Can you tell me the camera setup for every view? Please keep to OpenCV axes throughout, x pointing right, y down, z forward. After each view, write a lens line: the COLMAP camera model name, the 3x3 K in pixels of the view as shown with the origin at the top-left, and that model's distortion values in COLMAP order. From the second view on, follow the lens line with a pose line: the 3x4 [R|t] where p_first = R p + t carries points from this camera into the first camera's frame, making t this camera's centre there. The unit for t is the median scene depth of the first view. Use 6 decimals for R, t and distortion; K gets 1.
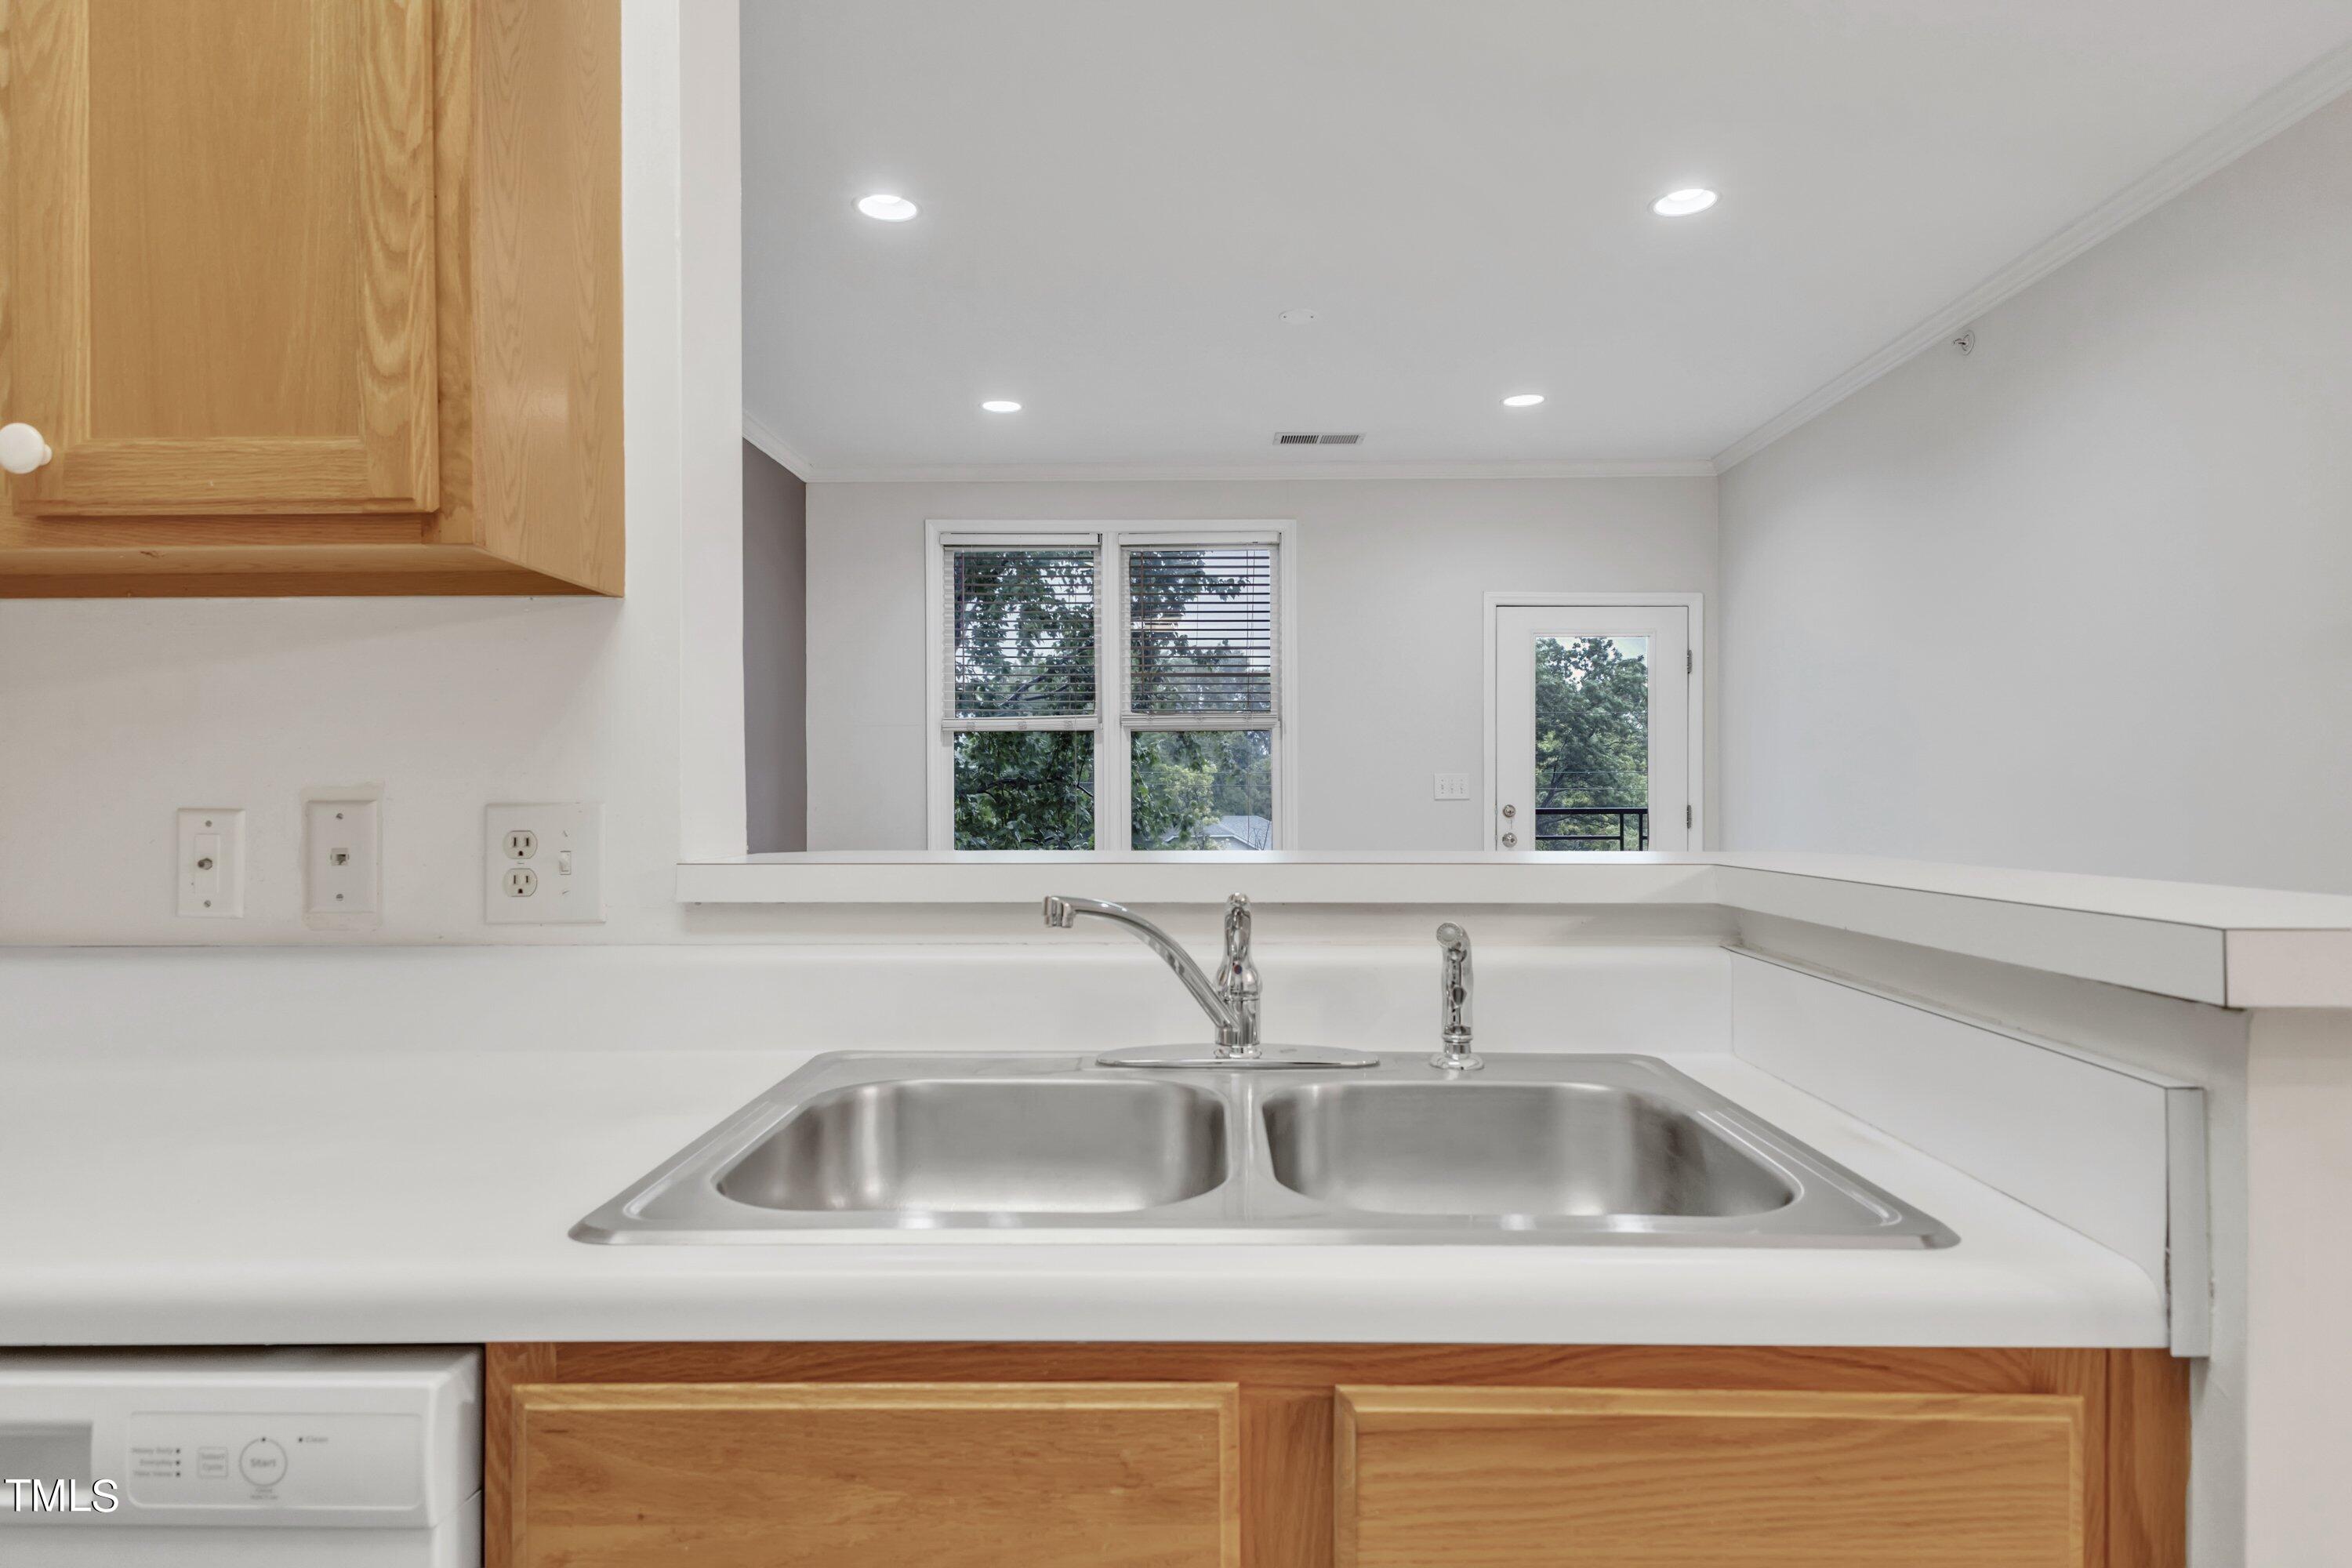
lens RADIAL K [[1037.7, 0, 1185.3], [0, 1037.7, 778.7], [0, 0, 1]] dist [-0.011995, 0.000113]
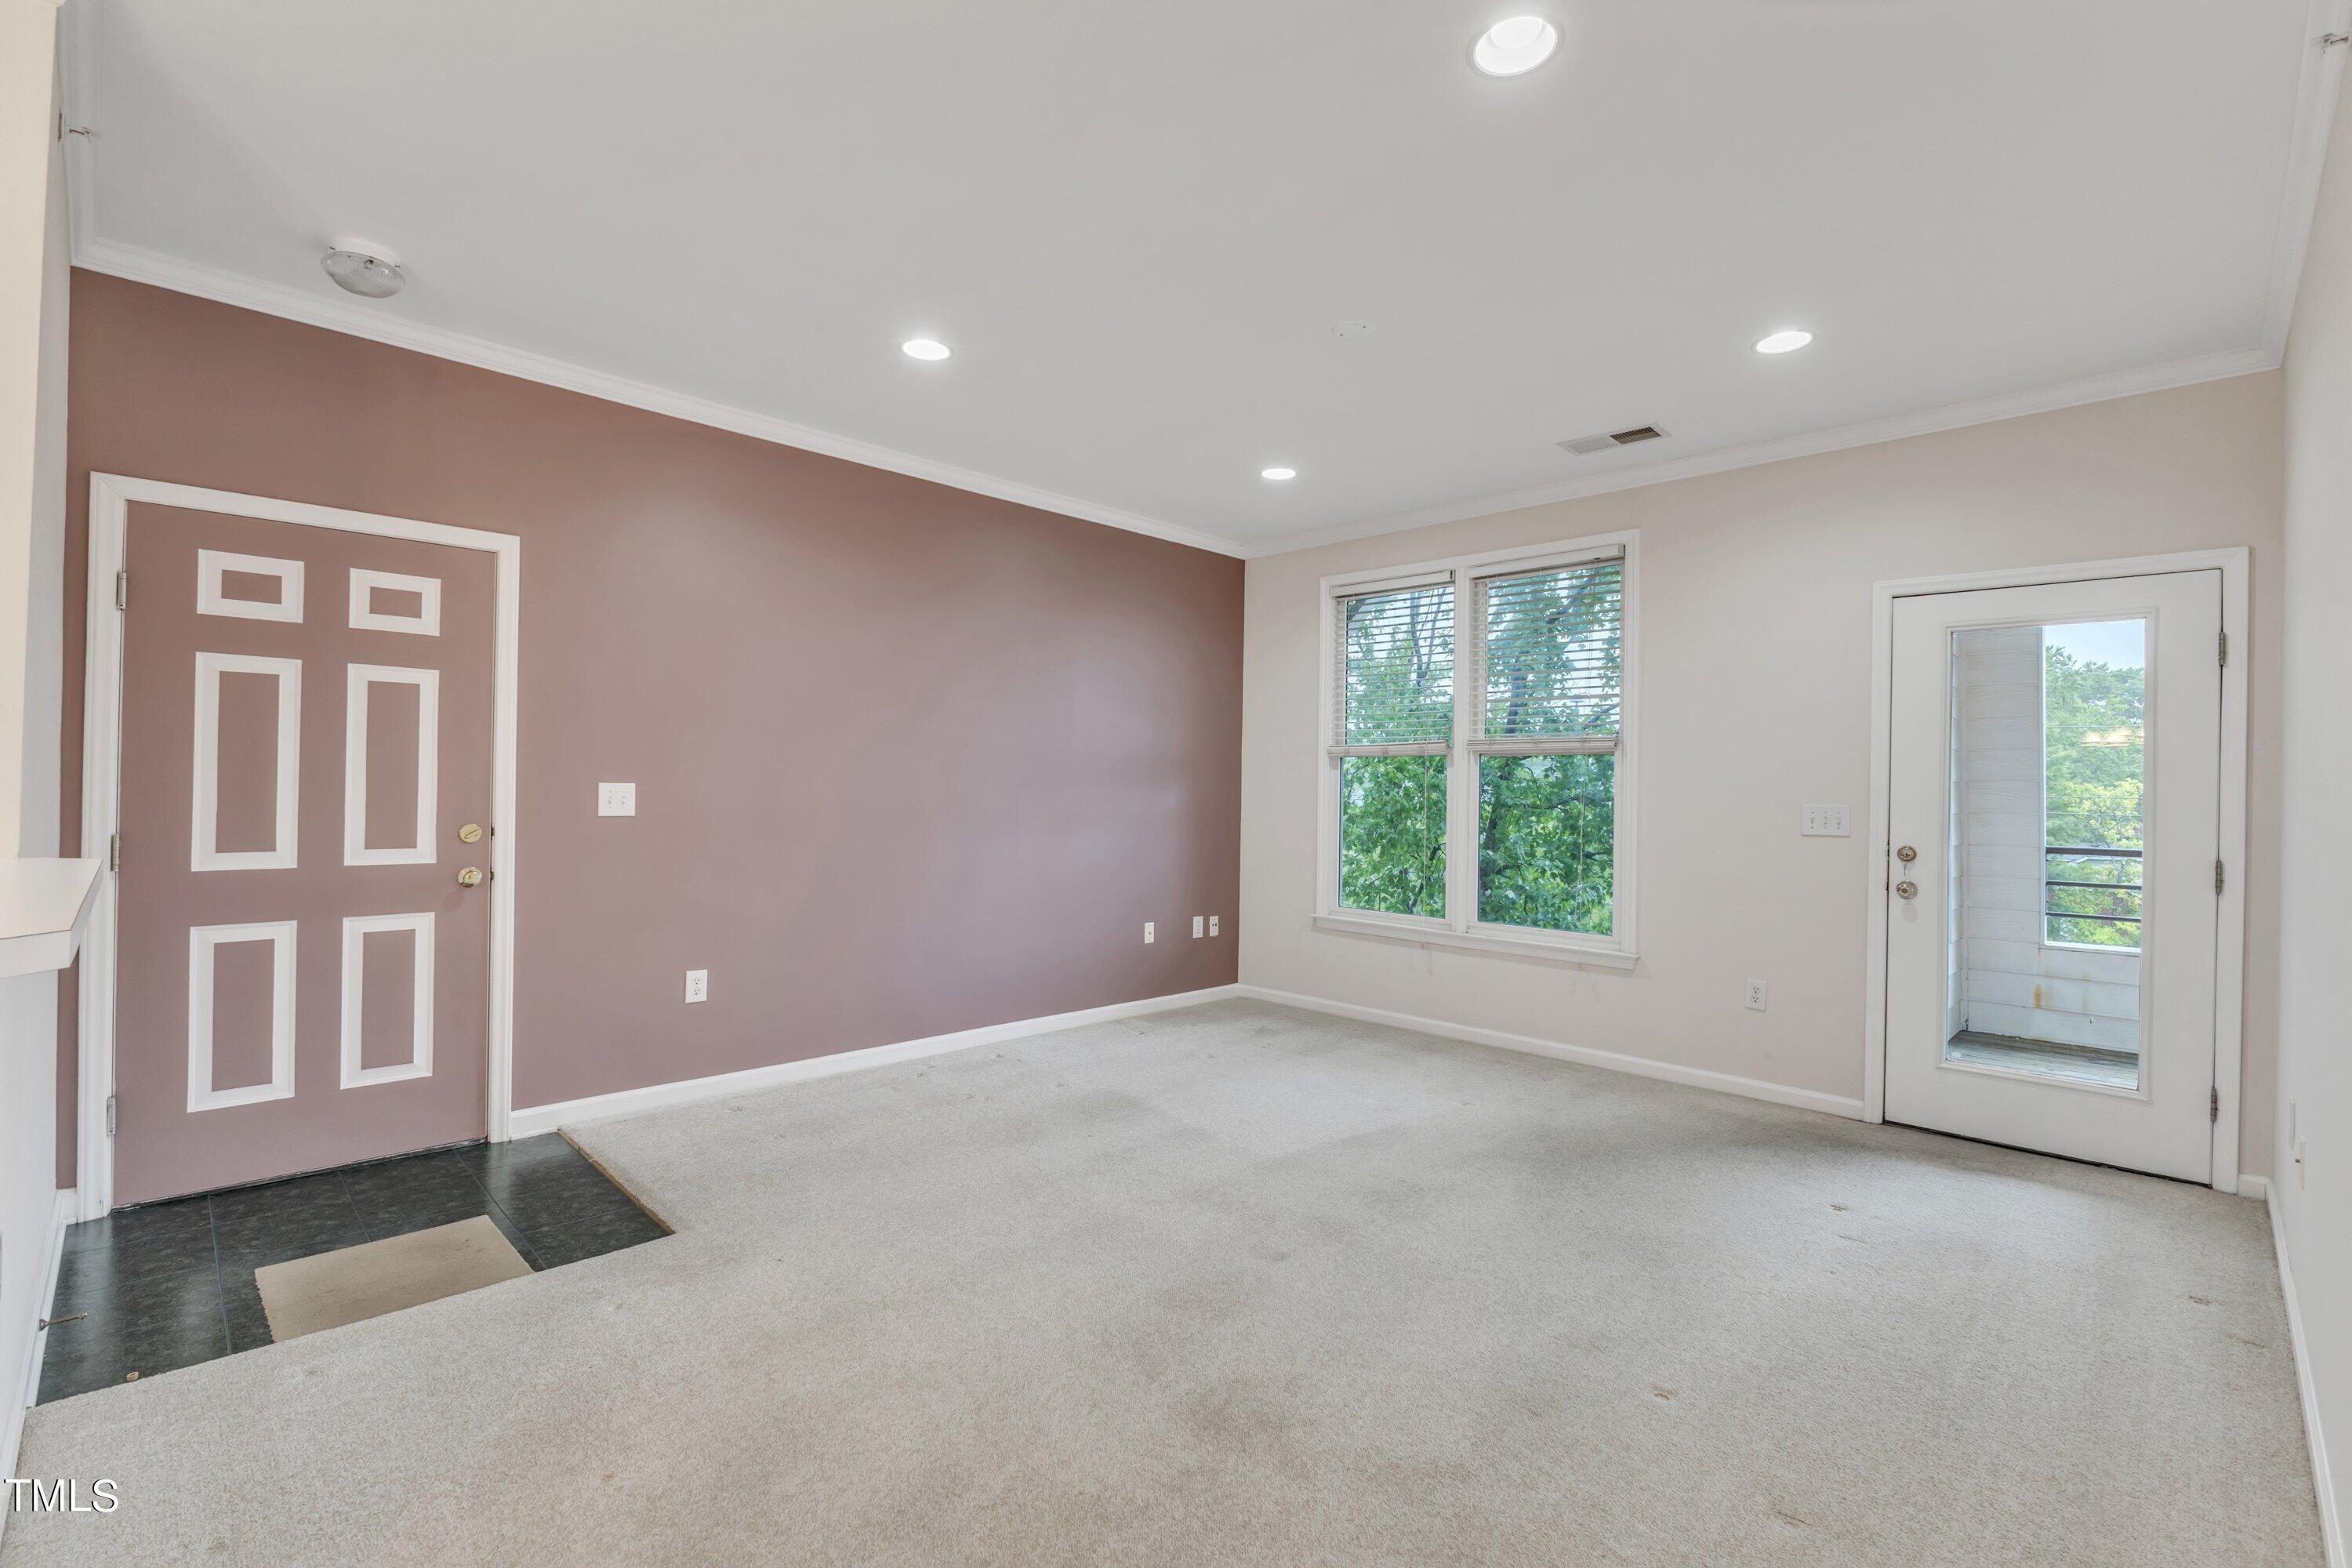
lens RADIAL K [[1037.7, 0, 1185.3], [0, 1037.7, 778.7], [0, 0, 1]] dist [-0.011995, 0.000113]
pose [[0.717517, 0.012006, -0.696438, 0.465180], [-0.017976, 0.999838, -0.001283, -0.015570], [0.696309, 0.013440, 0.717616, 0.045558]]
